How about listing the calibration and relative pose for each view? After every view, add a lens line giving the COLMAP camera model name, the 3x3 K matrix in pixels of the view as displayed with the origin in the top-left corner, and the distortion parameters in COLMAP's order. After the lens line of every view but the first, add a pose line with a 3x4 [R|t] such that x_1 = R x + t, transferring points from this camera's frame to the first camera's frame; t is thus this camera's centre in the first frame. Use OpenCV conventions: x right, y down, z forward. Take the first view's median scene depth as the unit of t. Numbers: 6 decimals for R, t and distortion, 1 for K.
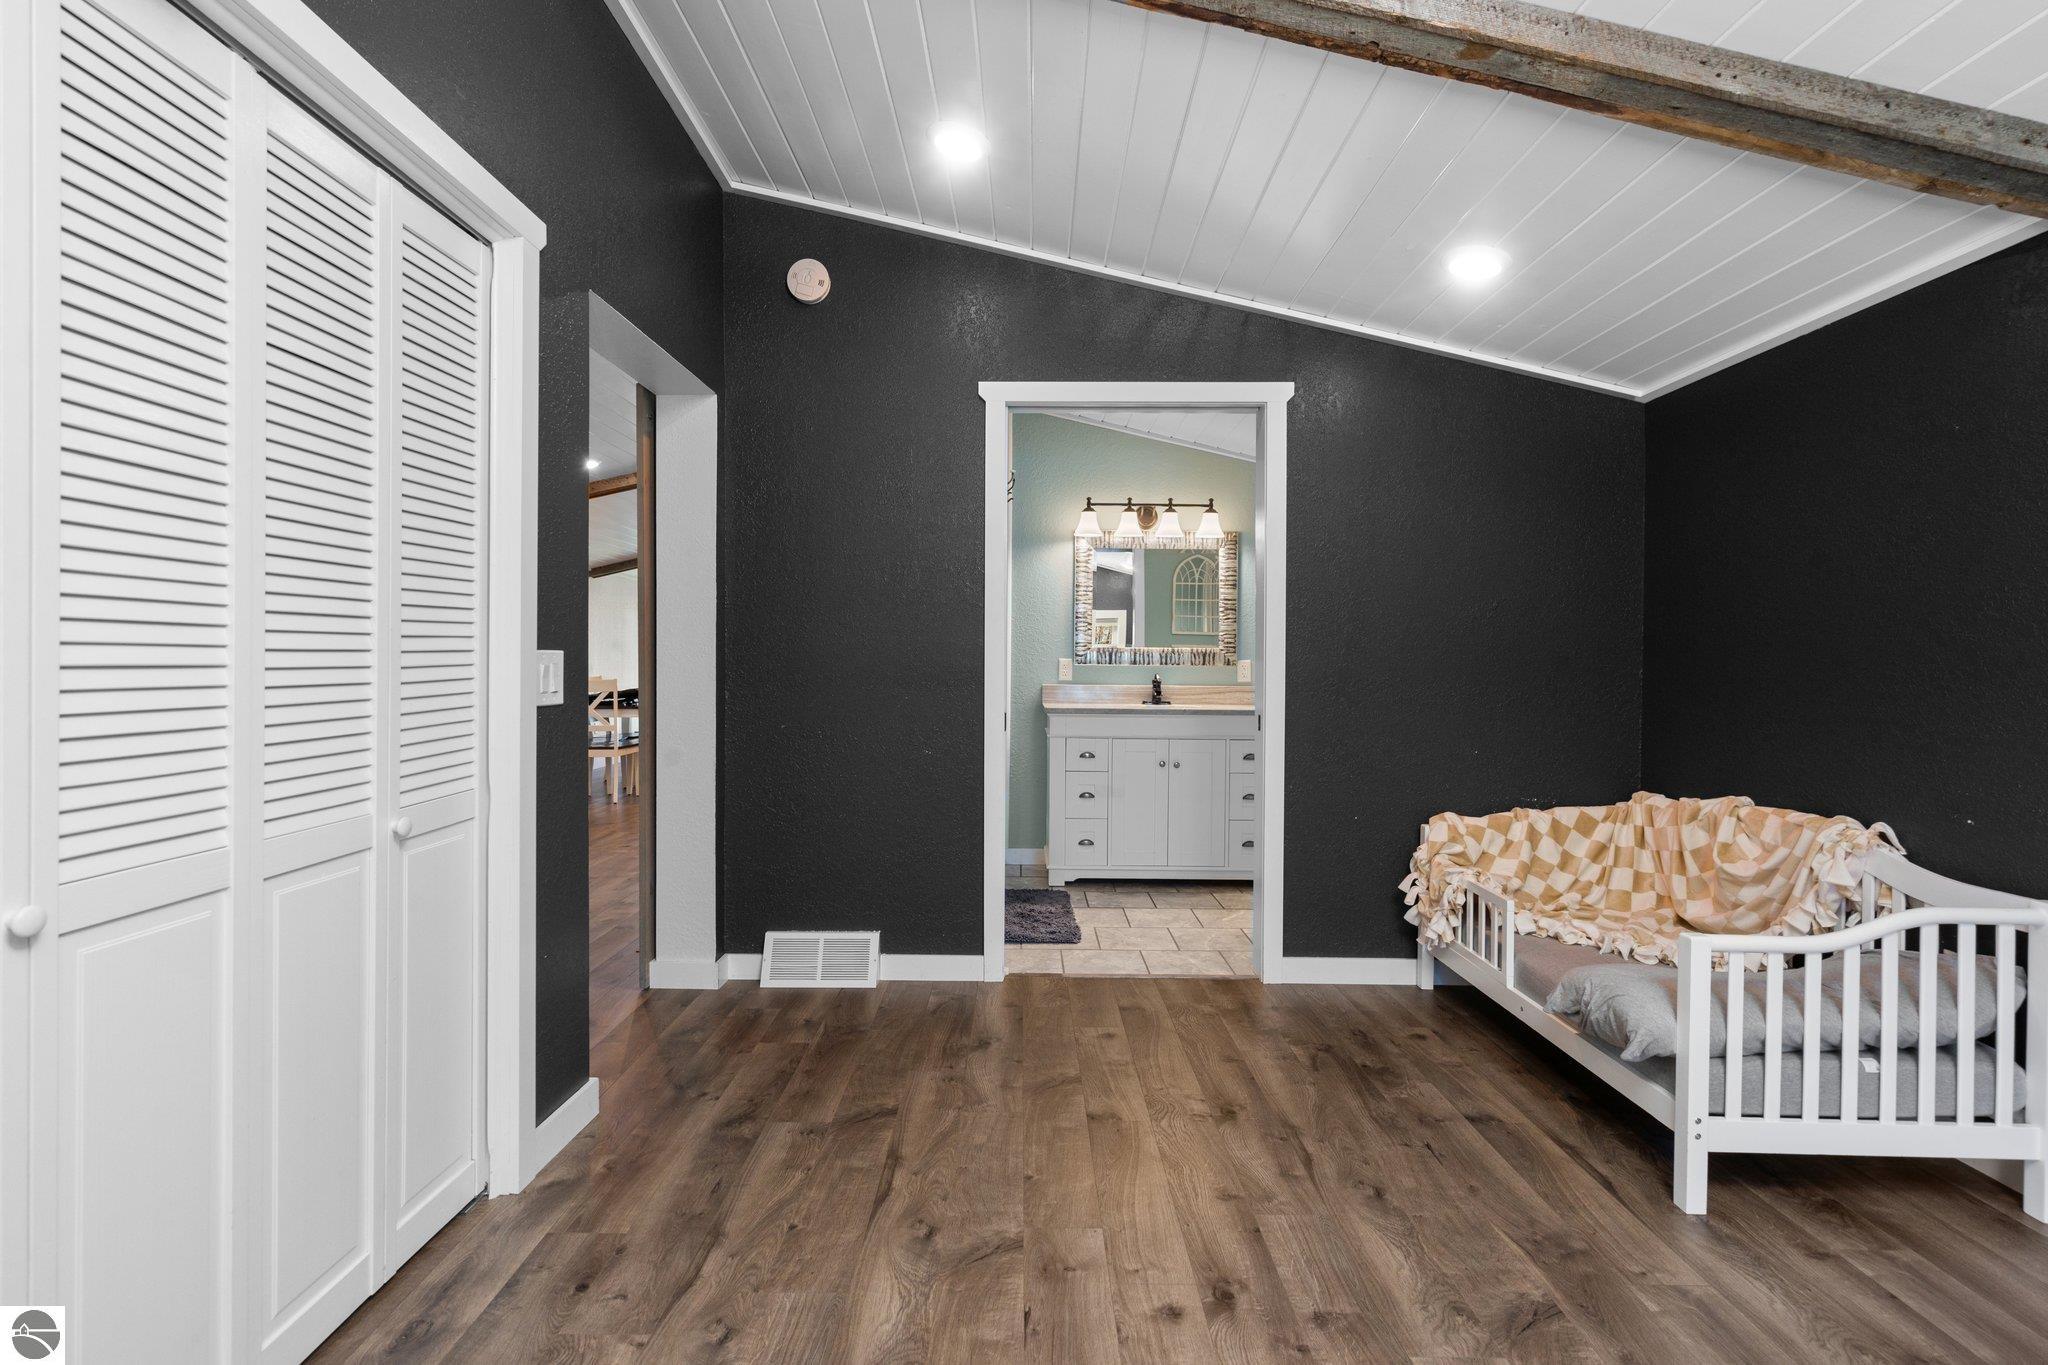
lens RADIAL K [[959.2, 0, 1032.6], [0, 959.2, 669.5], [0, 0, 1]] dist [0.000601, 0.001866]
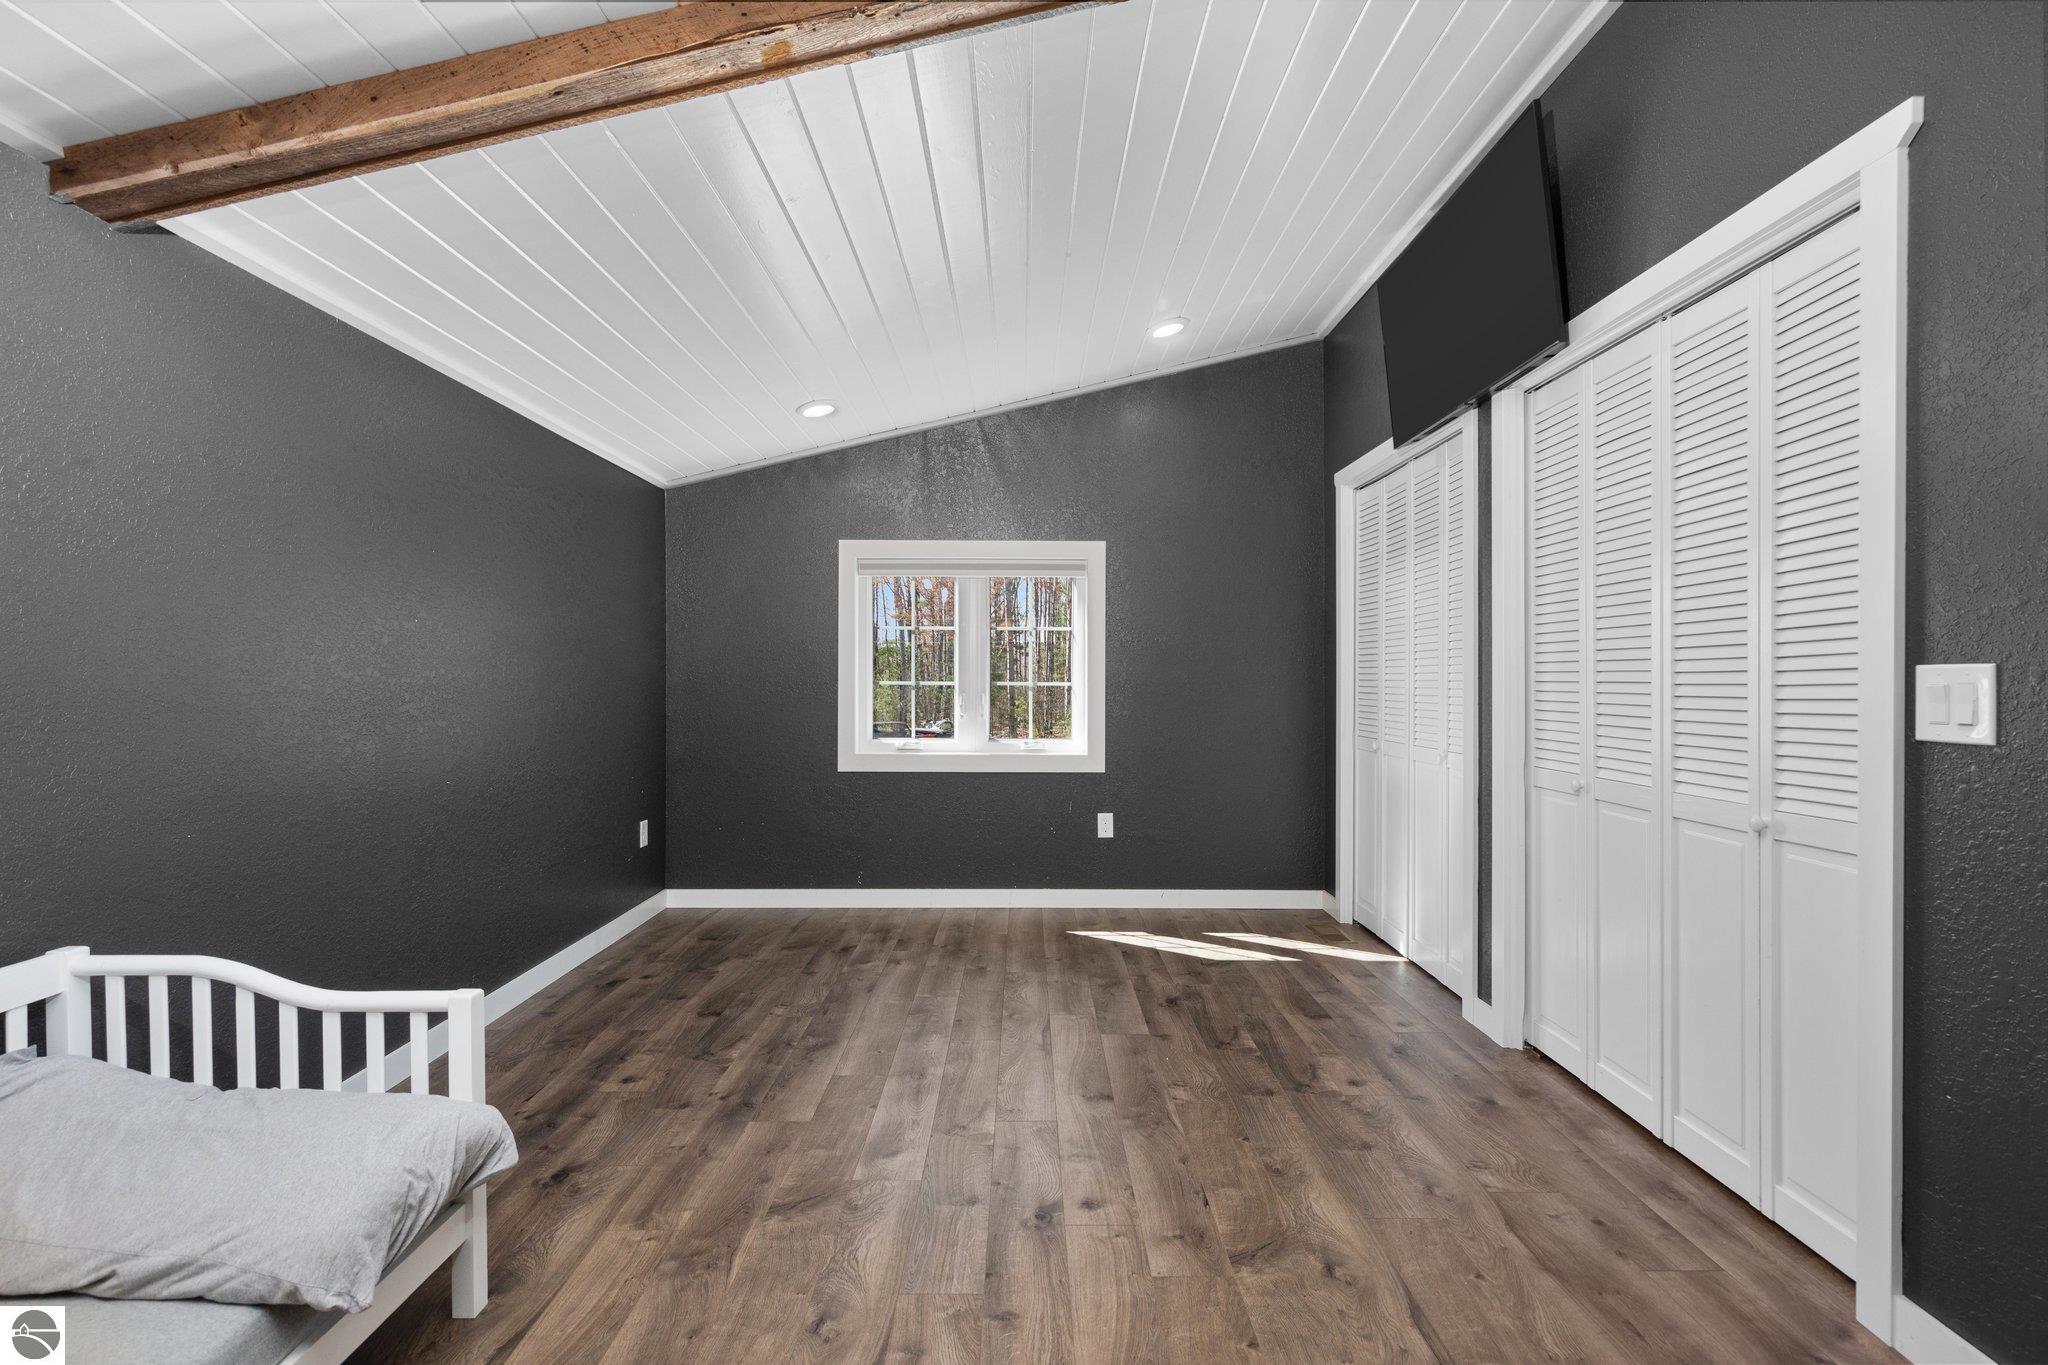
lens RADIAL K [[959.2, 0, 1030.9], [0, 959.2, 691.8], [0, 0, 1]] dist [0.000601, 0.001866]
pose [[-0.999986, -0.004651, 0.002354, 0.153618], [-0.004598, 0.999744, 0.022157, -0.011122], [-0.002456, 0.022146, -0.999752, 1.545467]]
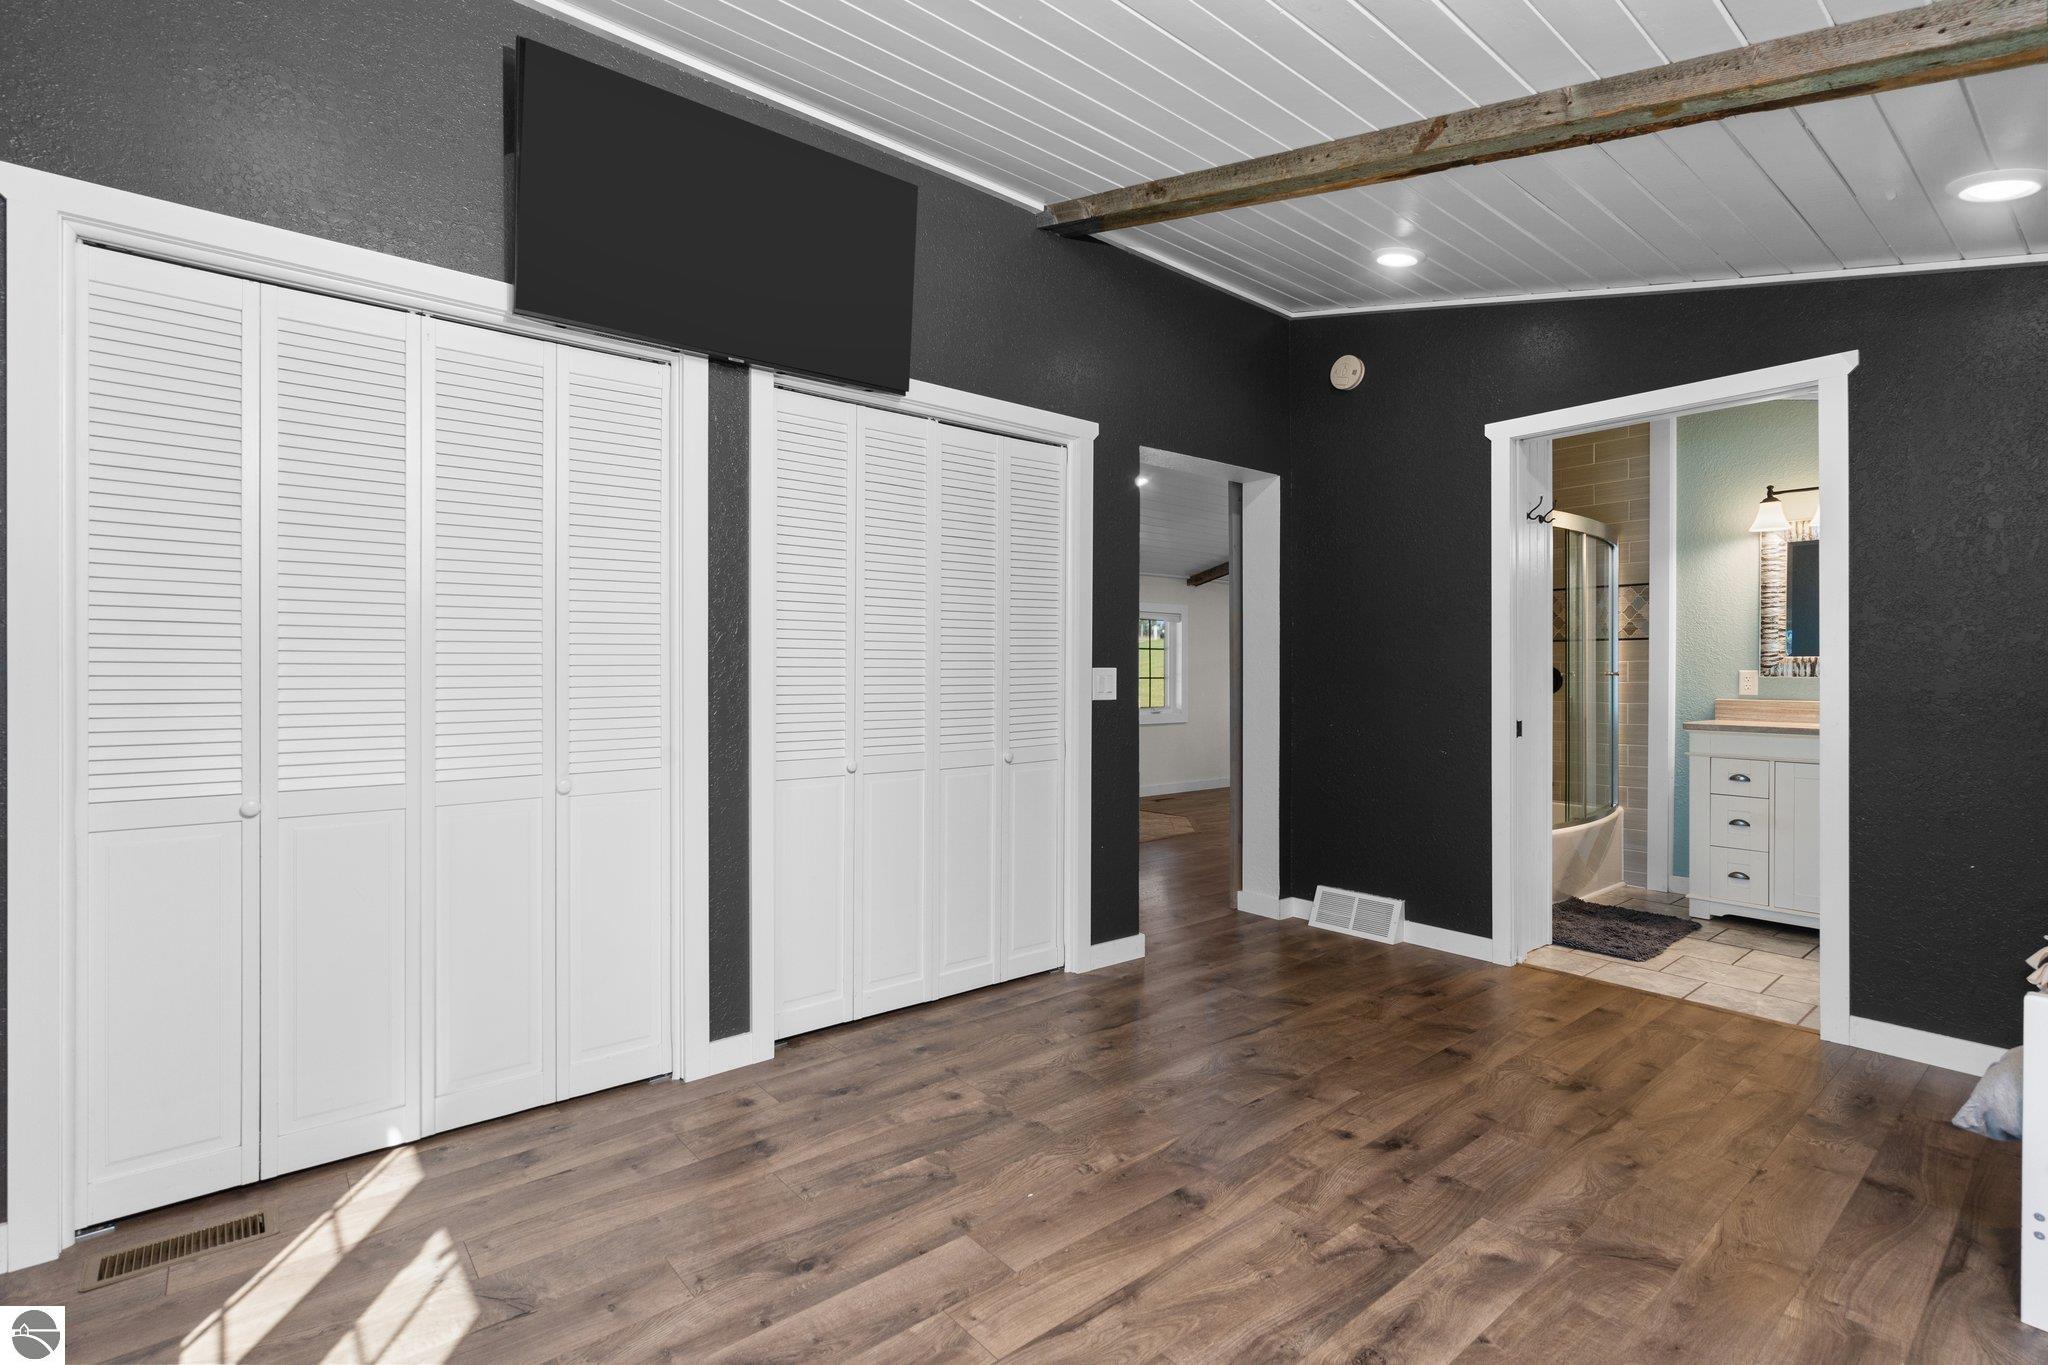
lens RADIAL K [[959.2, 0, 1002.4], [0, 959.2, 666.6], [0, 0, 1]] dist [0.000601, 0.001866]
pose [[0.631324, -0.008853, -0.775468, 0.644653], [-0.004928, 0.999869, -0.015427, 0.004632], [0.775503, 0.013561, 0.631198, -0.201941]]
